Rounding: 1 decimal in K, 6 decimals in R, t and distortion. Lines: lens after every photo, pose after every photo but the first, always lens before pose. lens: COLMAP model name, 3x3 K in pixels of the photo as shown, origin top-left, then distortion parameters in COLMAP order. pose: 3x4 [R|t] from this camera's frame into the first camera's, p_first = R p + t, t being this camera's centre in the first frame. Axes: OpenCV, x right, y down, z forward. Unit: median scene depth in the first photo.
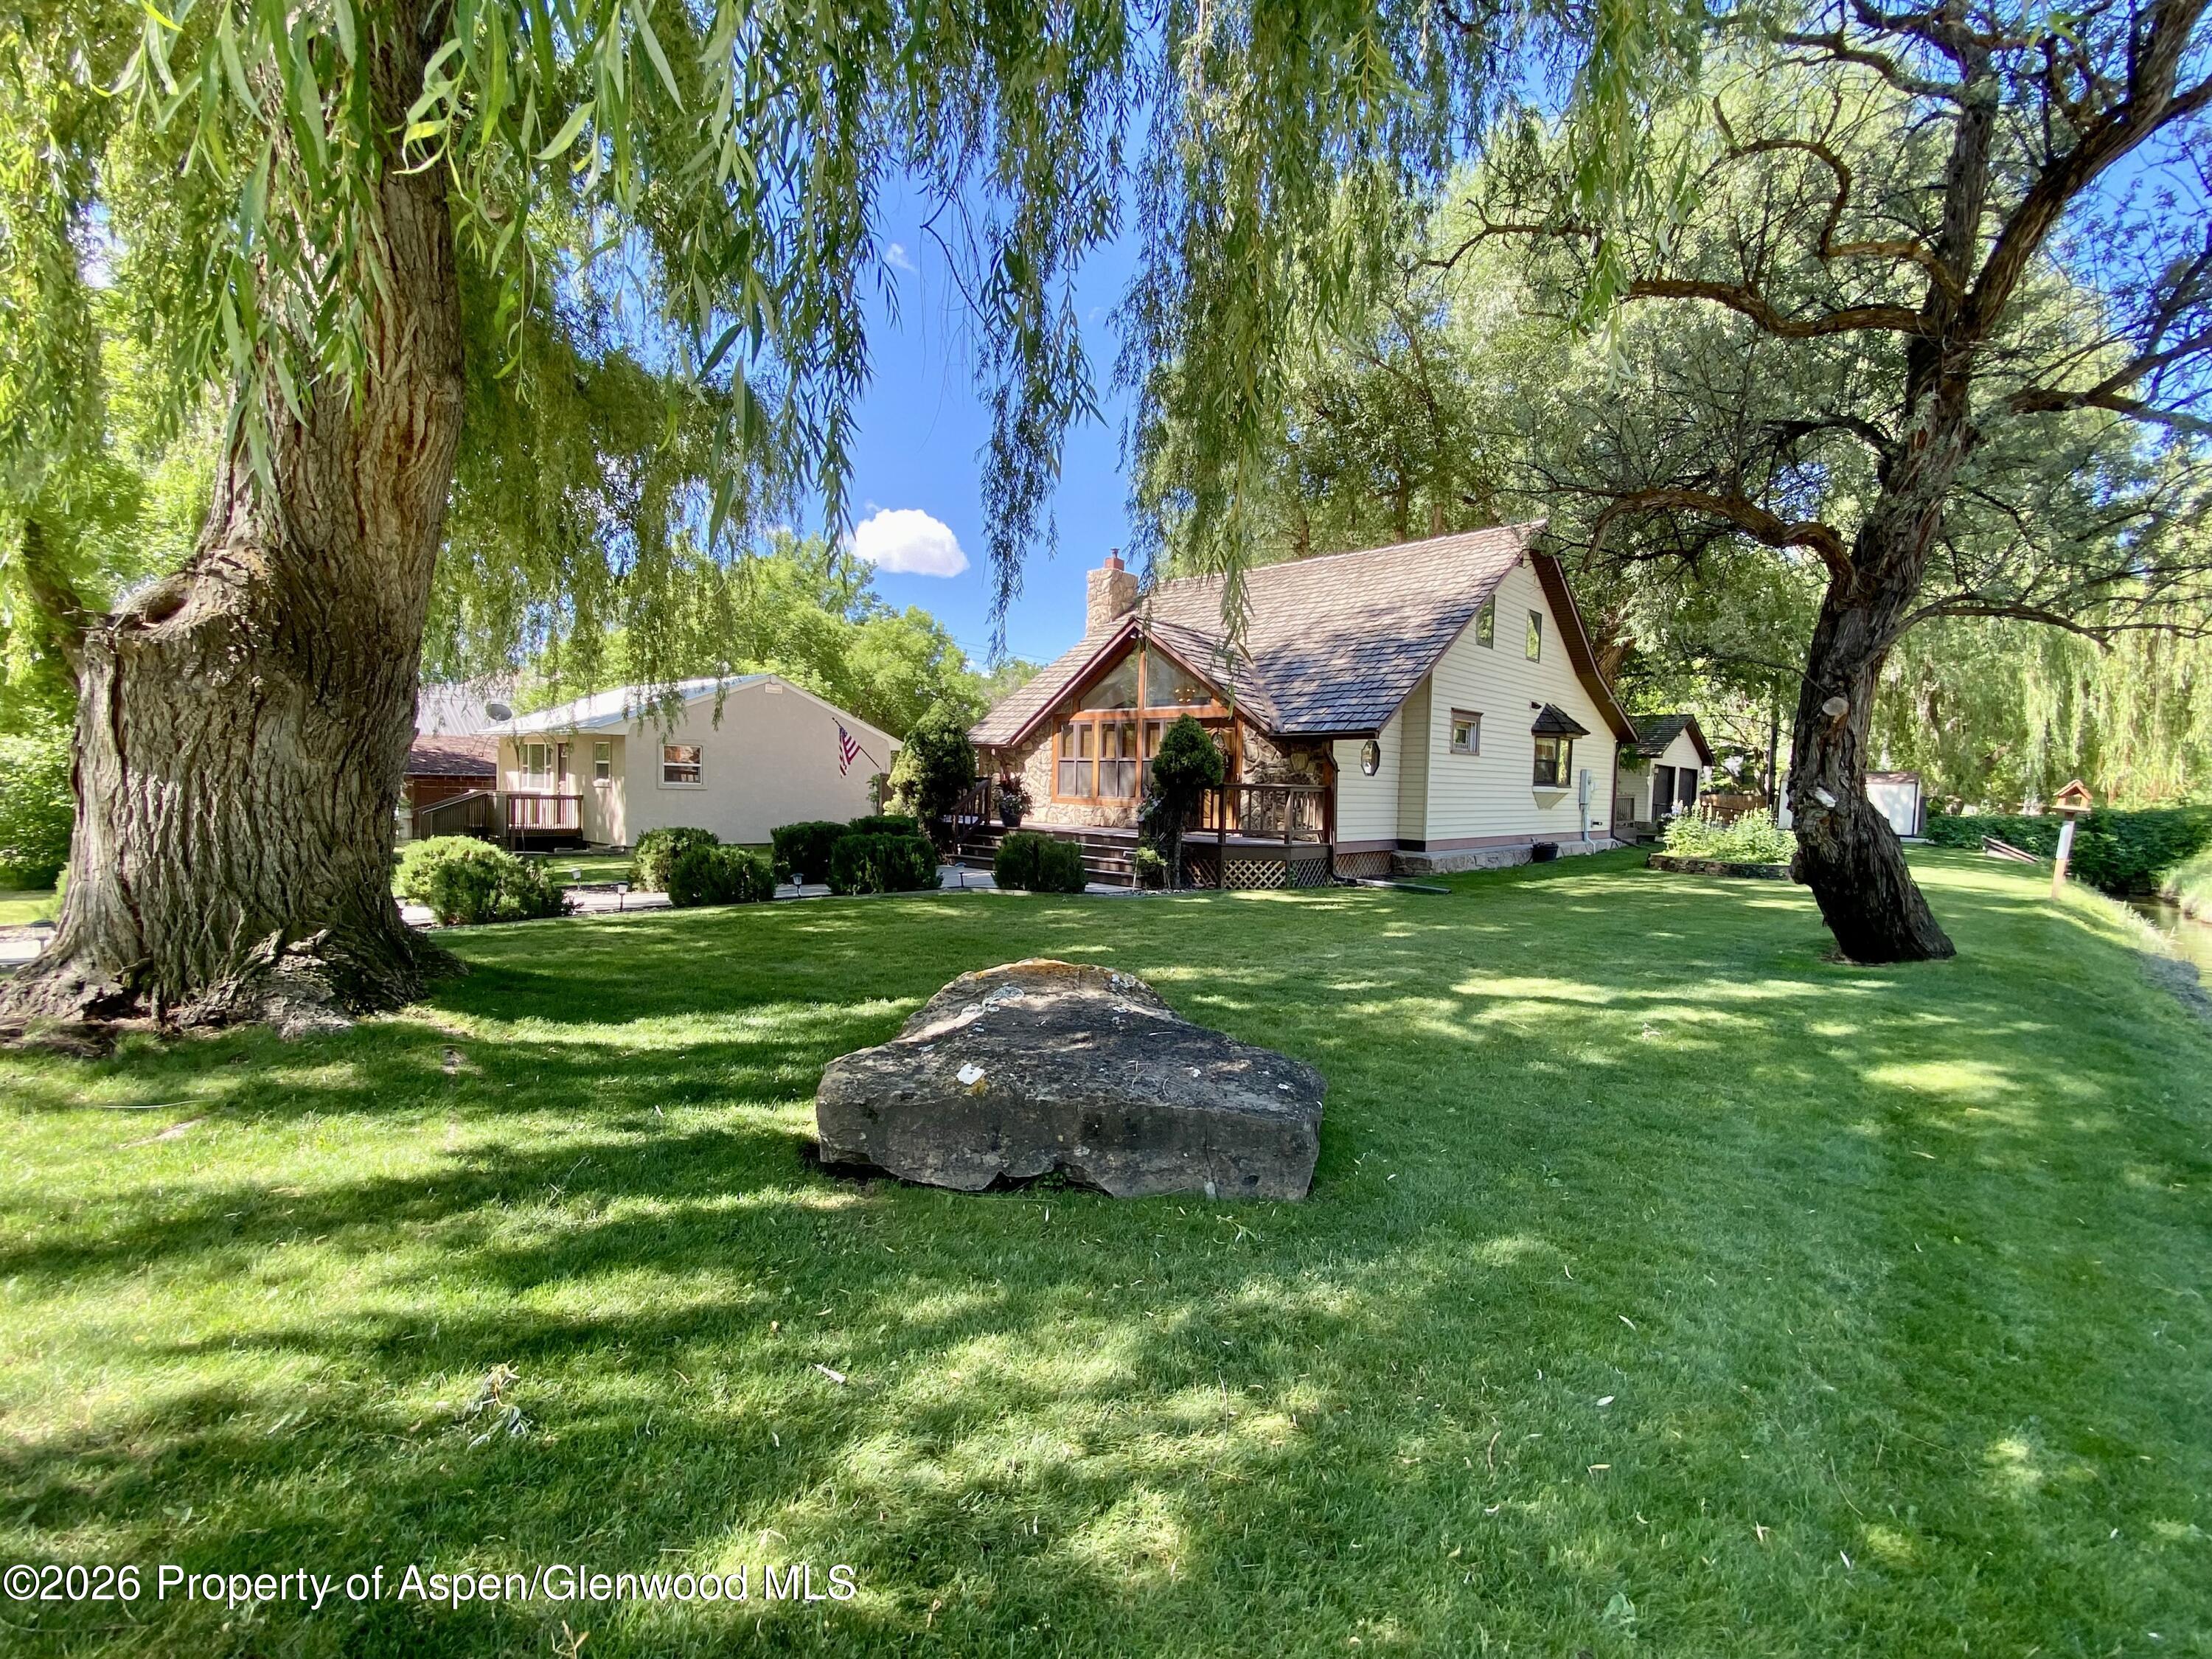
lens RADIAL K [[972.7, 0, 1106.0], [0, 972.7, 829.5], [0, 0, 1]] dist [0.026625, -0.024187]
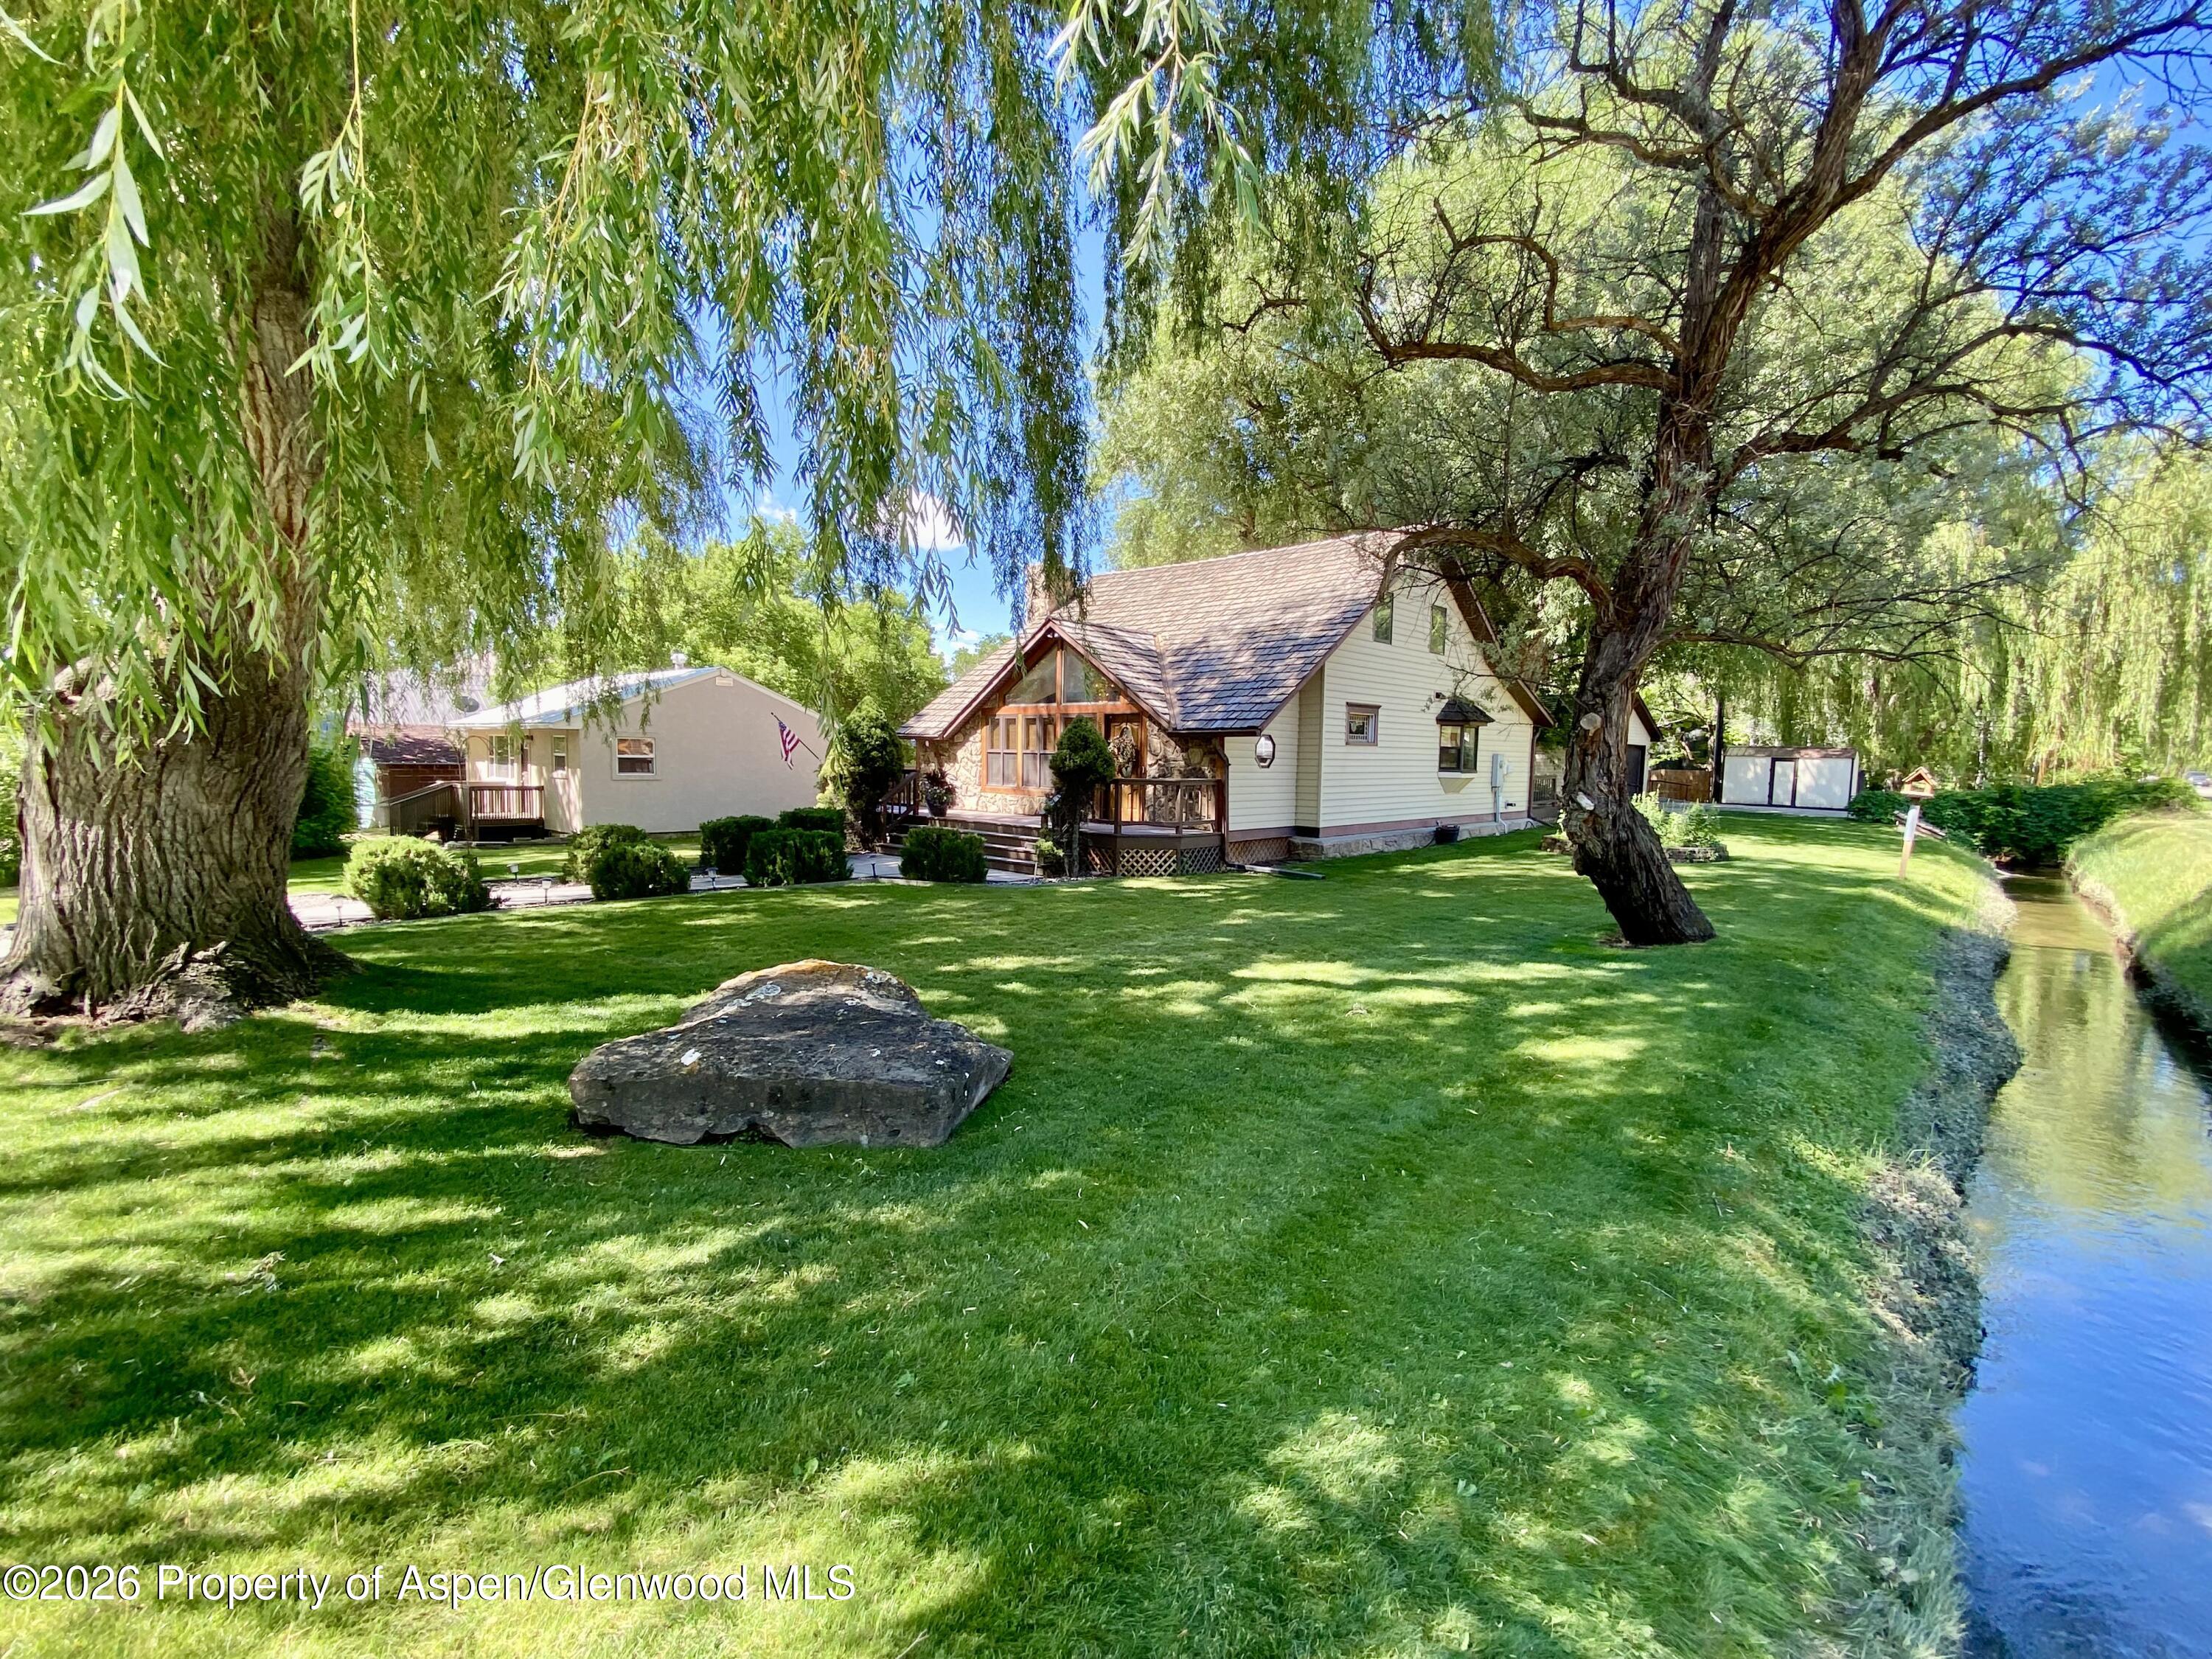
lens RADIAL K [[972.7, 0, 1106.0], [0, 972.7, 829.5], [0, 0, 1]] dist [0.026625, -0.024187]
pose [[0.999967, -0.008126, -0.000917, 0.146126], [0.008150, 0.999533, 0.029458, -0.030571], [0.000677, -0.029464, 0.999566, -0.105603]]
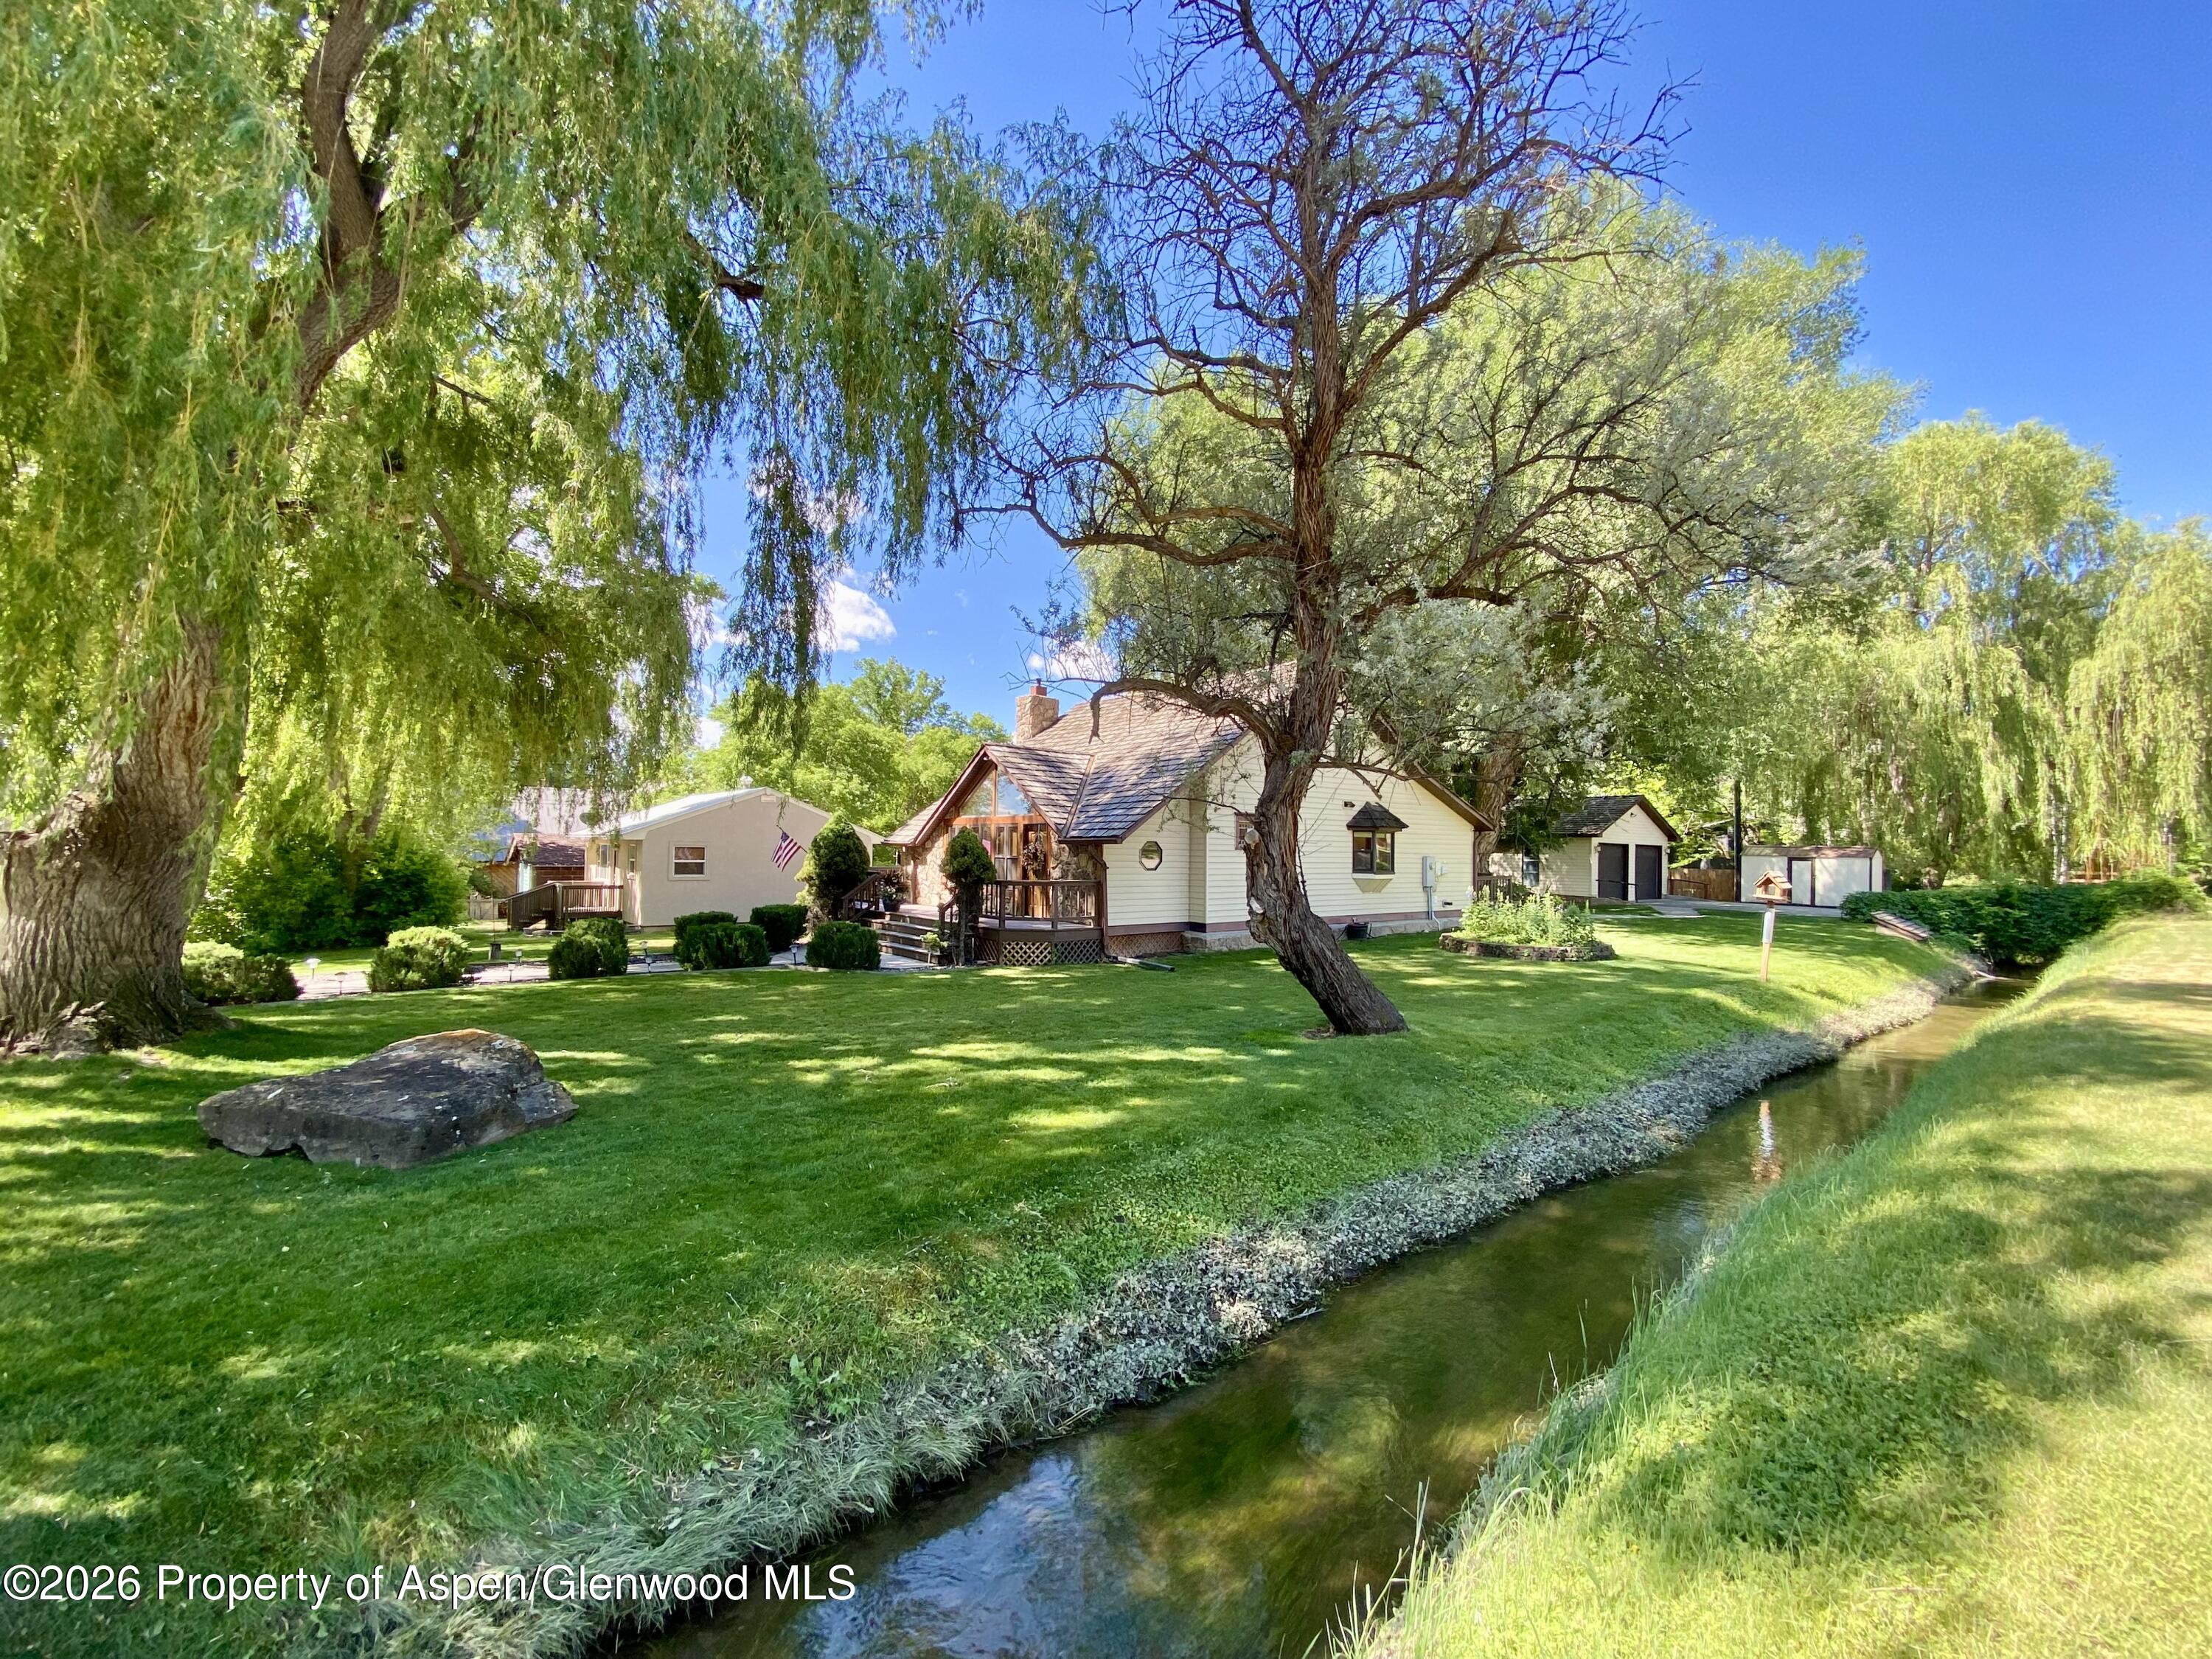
lens RADIAL K [[888.3, 0, 1106.0], [0, 888.3, 829.5], [0, 0, 1]] dist [0.022852, -0.022072]
pose [[0.988999, -0.015806, -0.147077, 0.574418], [0.004943, 0.997251, -0.073933, -0.038430], [0.147841, 0.072393, 0.986358, -0.154960]]
